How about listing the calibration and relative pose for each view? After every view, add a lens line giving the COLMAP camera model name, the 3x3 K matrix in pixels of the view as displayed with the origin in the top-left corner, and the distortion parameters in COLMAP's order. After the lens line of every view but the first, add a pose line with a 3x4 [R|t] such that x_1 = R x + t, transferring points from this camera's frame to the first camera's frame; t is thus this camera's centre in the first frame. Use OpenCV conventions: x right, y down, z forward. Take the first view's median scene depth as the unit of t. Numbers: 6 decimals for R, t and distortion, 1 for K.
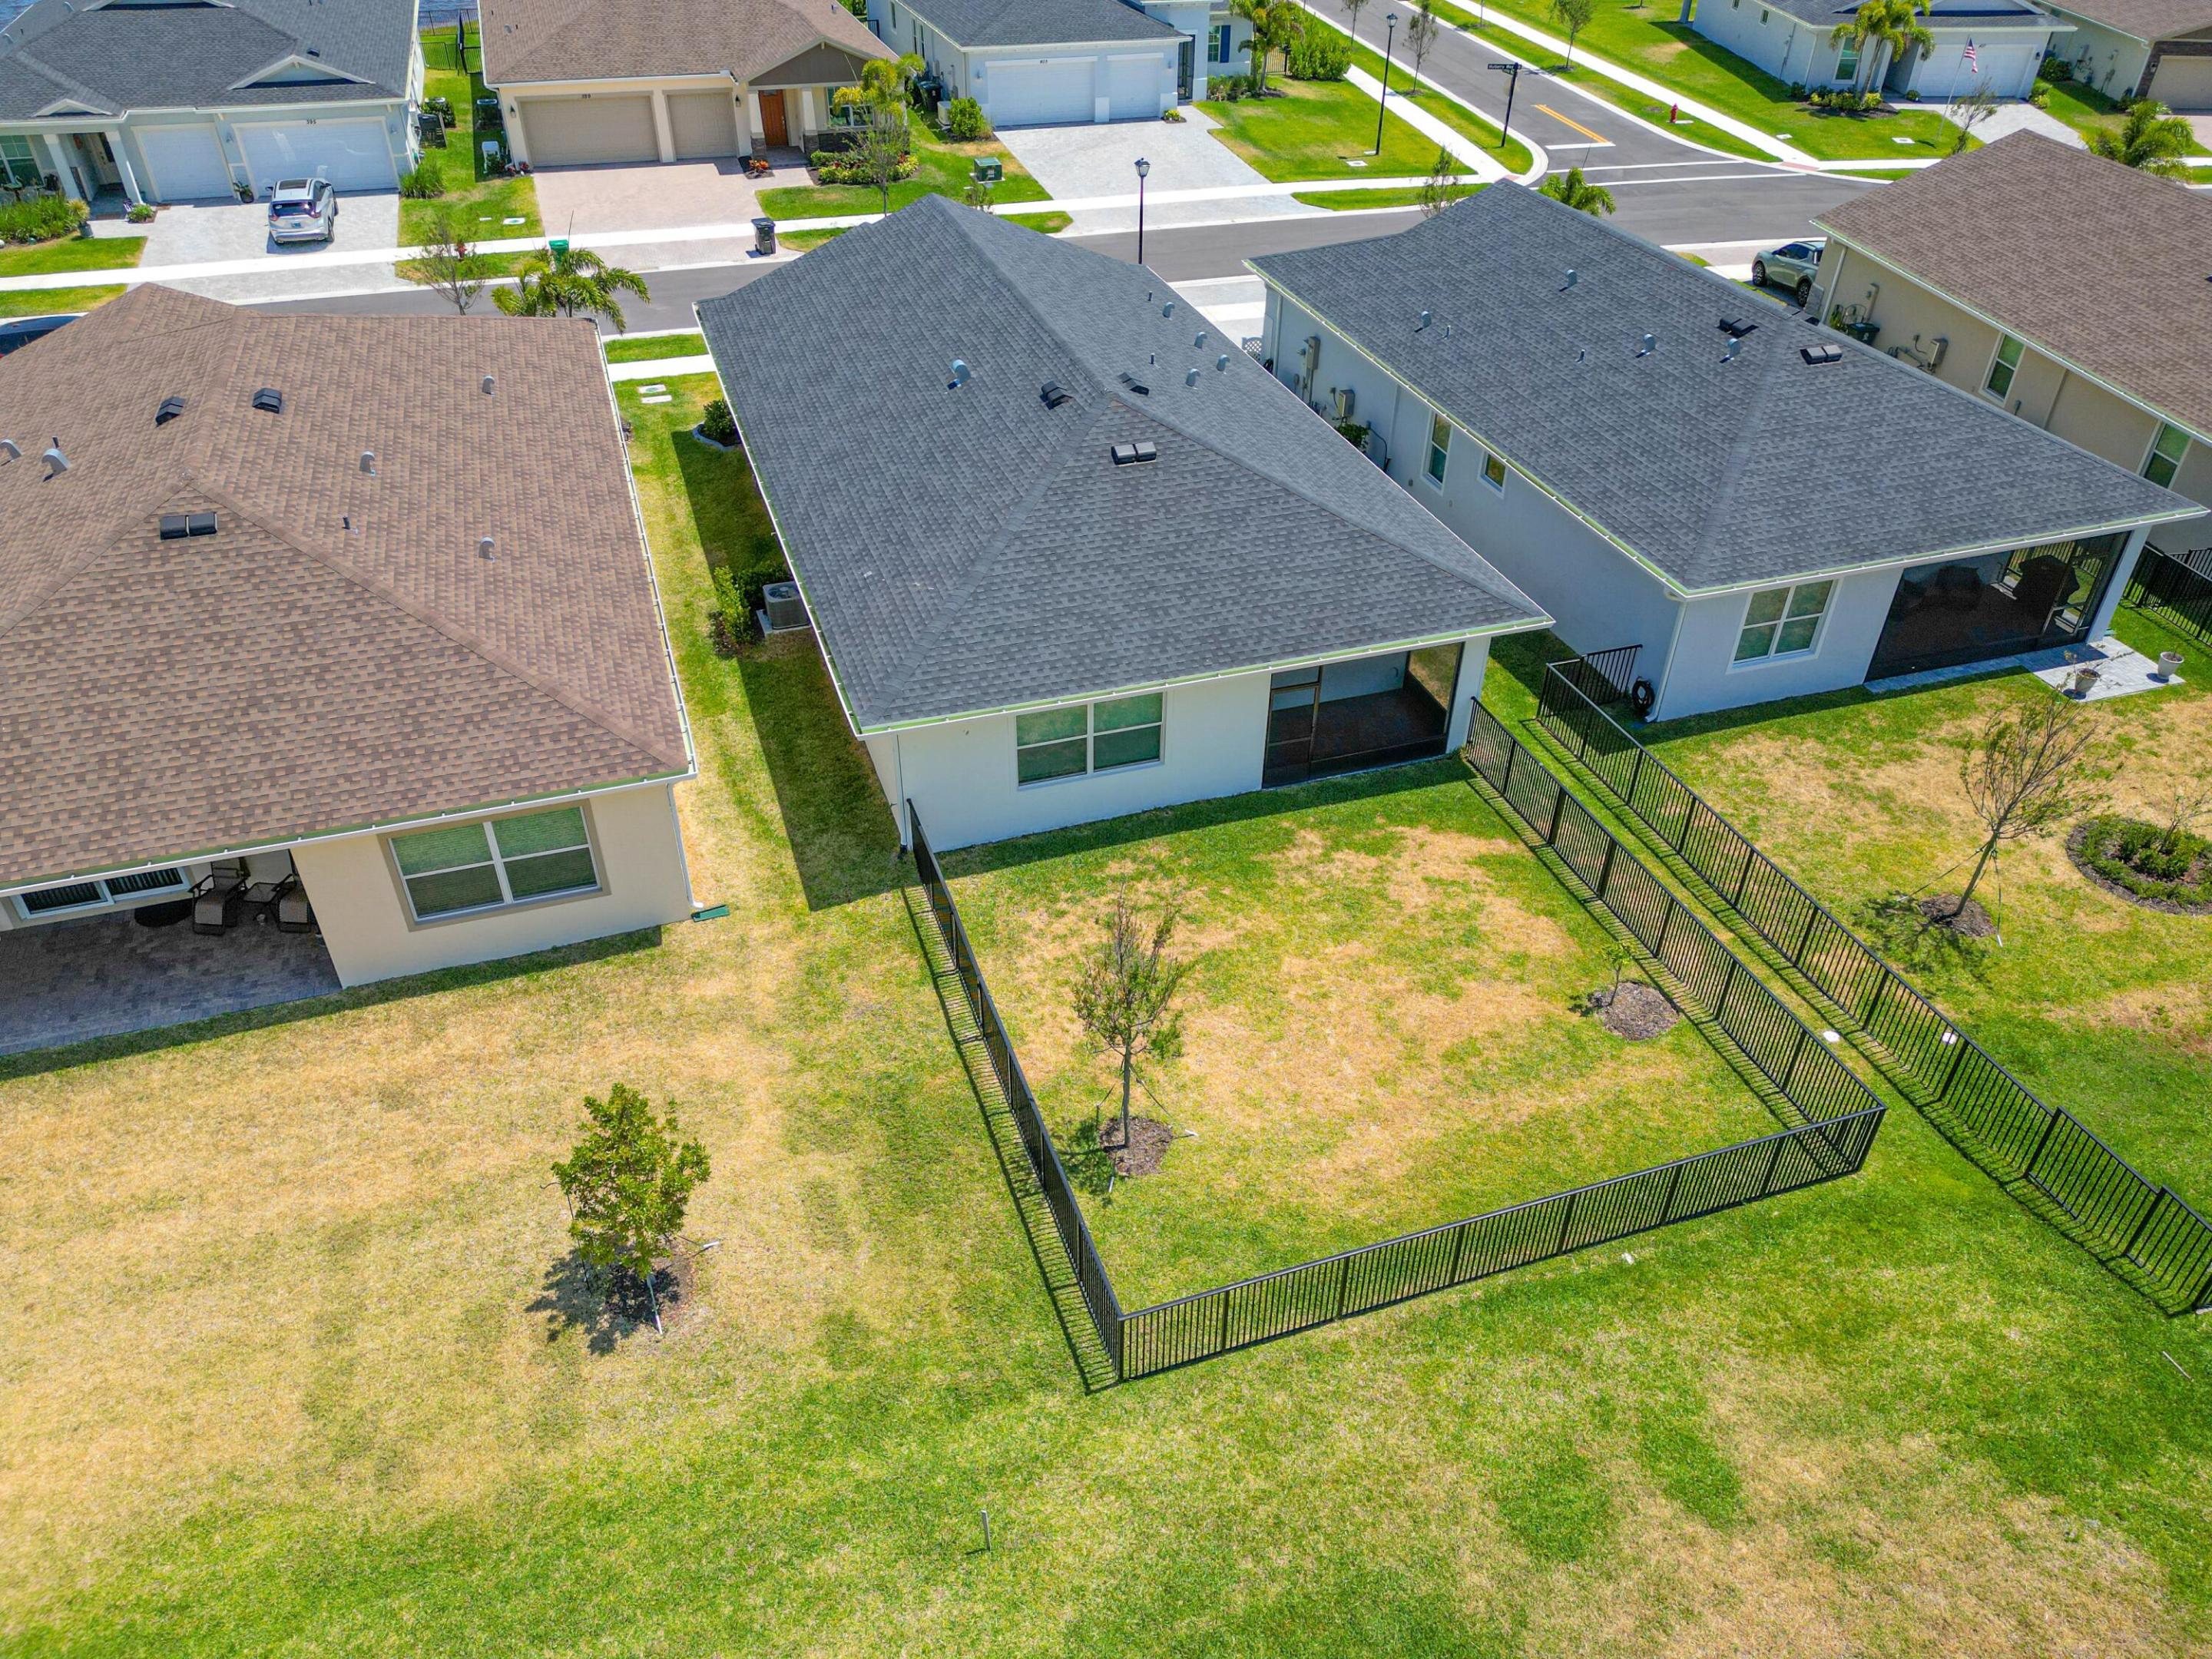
lens RADIAL K [[1553.6, 0, 1124.3], [0, 1553.6, 826.3], [0, 0, 1]] dist [0.058060, -0.049182]
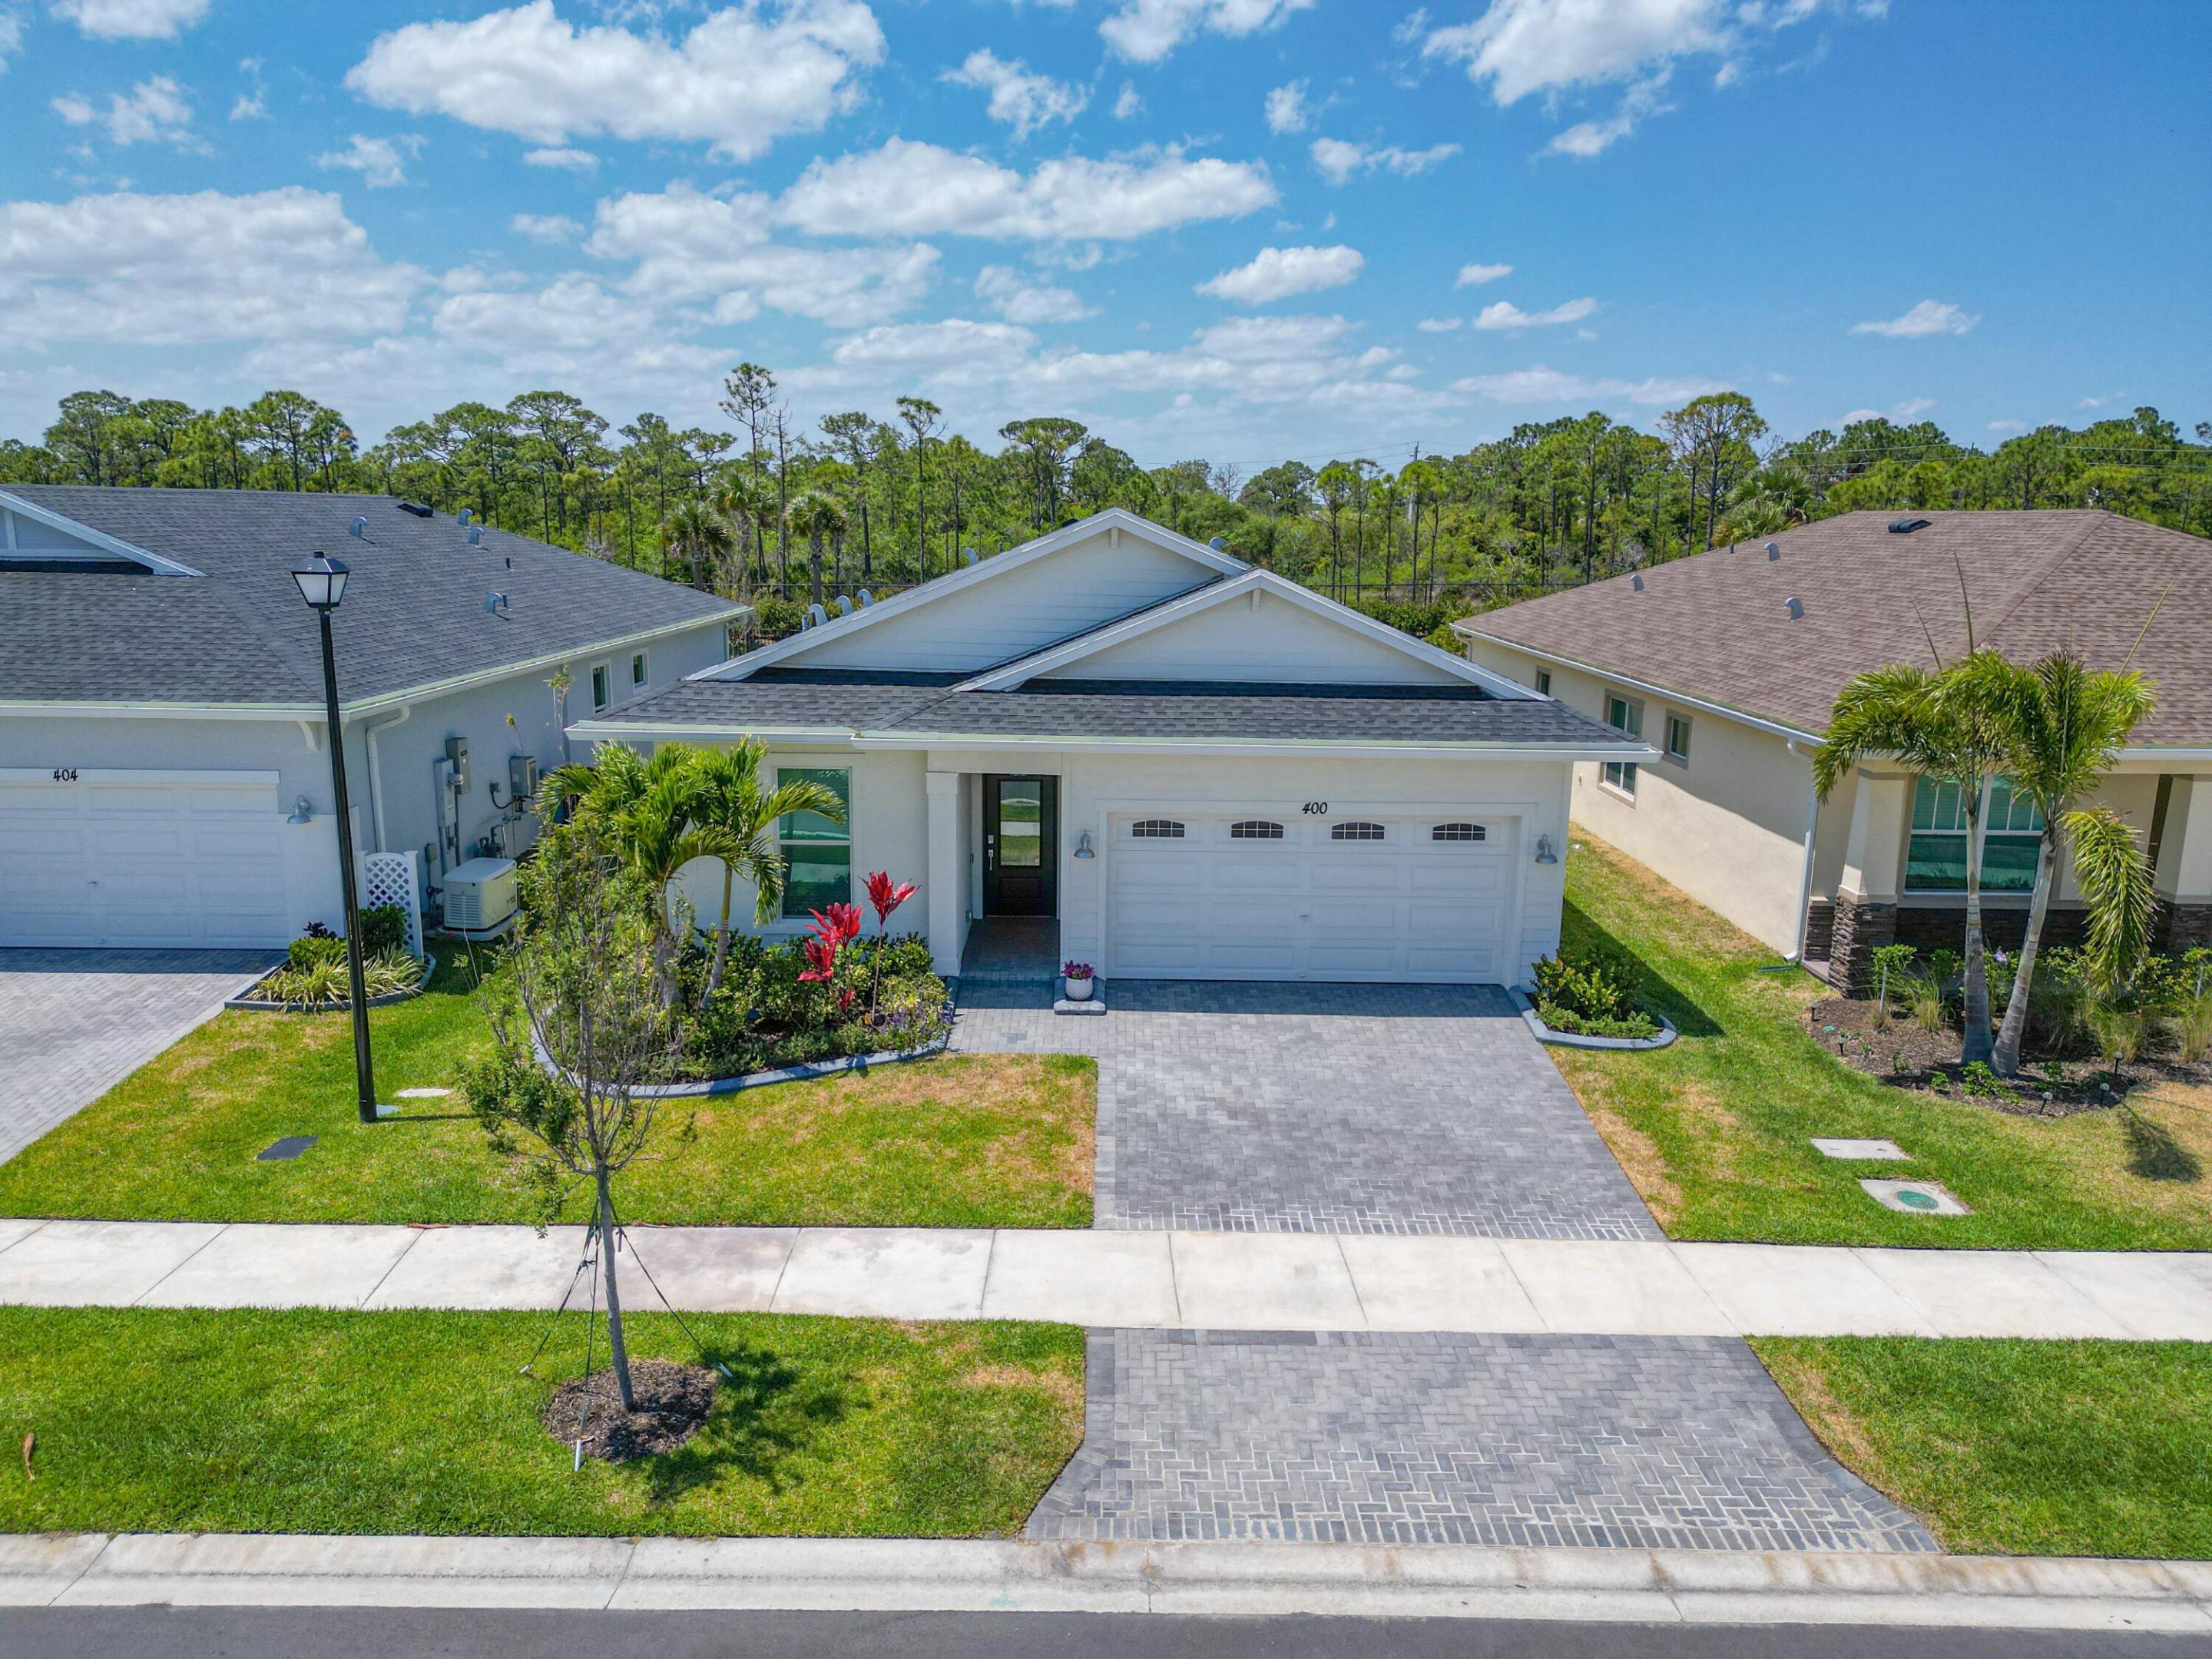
lens RADIAL K [[1553.6, 0, 1107.5], [0, 1553.6, 850.4], [0, 0, 1]] dist [0.058060, -0.049182]
pose [[-0.947117, -0.095427, 0.306371, -0.434407], [0.163762, 0.677325, 0.717225, -1.065582], [-0.275956, 0.729468, -0.625879, 2.182047]]
